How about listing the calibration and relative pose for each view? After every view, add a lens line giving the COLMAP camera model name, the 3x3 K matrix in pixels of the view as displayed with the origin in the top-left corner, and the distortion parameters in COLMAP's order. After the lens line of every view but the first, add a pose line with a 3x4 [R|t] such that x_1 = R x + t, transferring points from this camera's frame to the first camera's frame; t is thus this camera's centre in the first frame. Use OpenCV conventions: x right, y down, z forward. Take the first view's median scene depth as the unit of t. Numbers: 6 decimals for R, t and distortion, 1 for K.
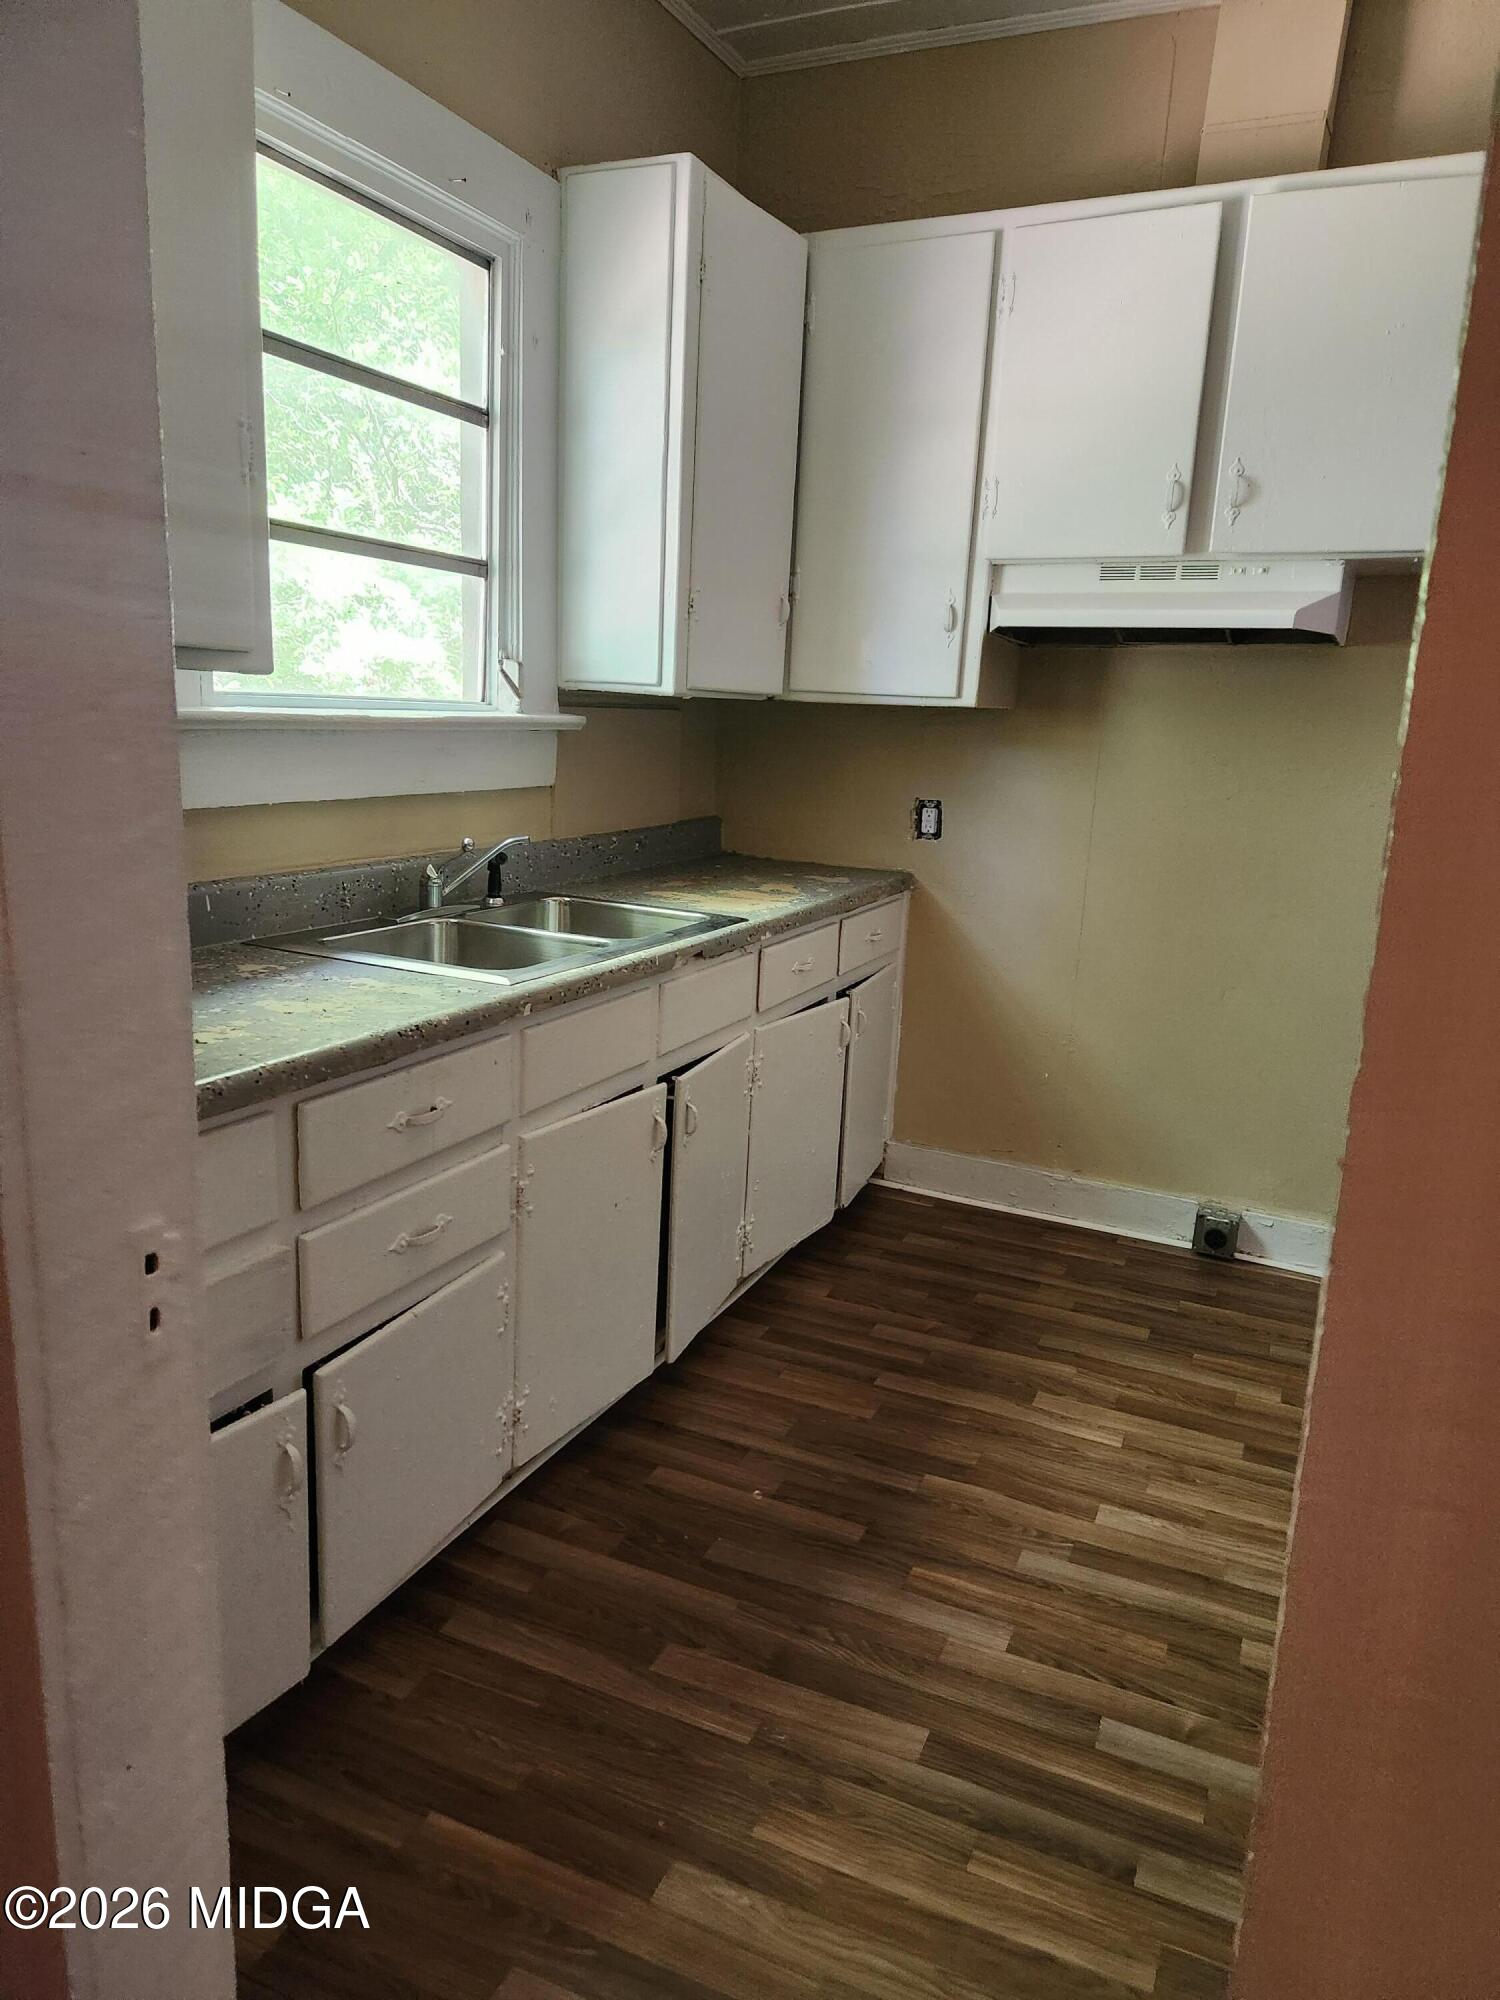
lens RADIAL K [[1393.2, 0, 750.0], [0, 1393.2, 1000.0], [0, 0, 1]] dist [0.002265, -0.007087]
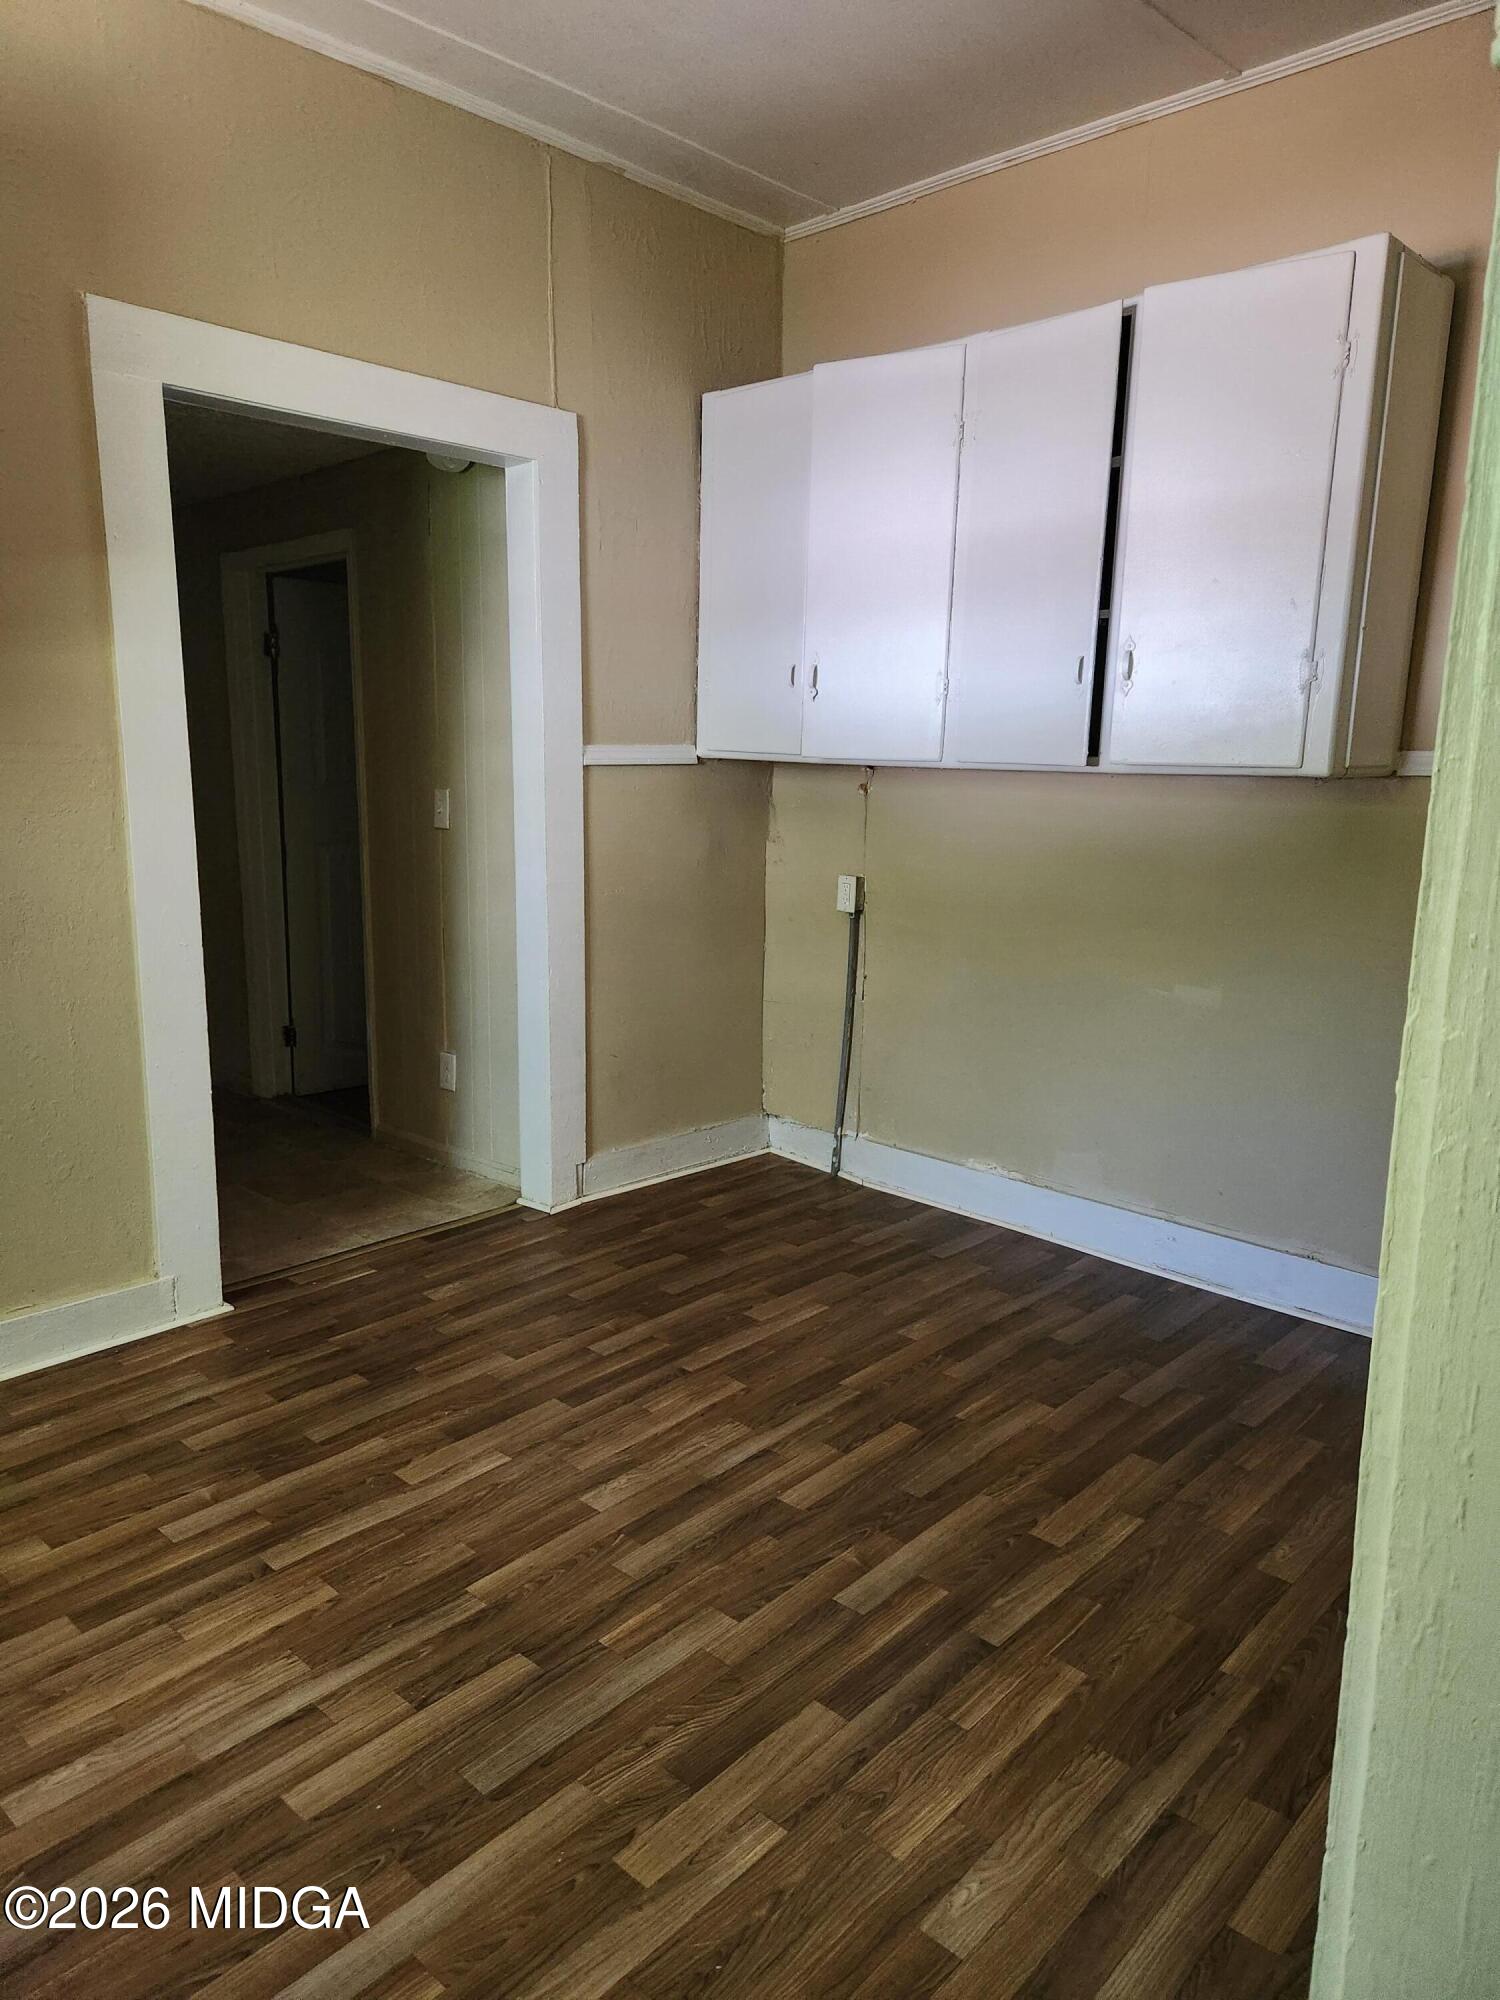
lens RADIAL K [[1393.2, 0, 750.0], [0, 1393.2, 1000.0], [0, 0, 1]] dist [0.002265, -0.007087]
pose [[0.313364, -0.227000, 0.922103, -0.649066], [0.224556, 0.961185, 0.160308, -0.152608], [-0.922701, 0.156829, 0.352175, 0.502048]]
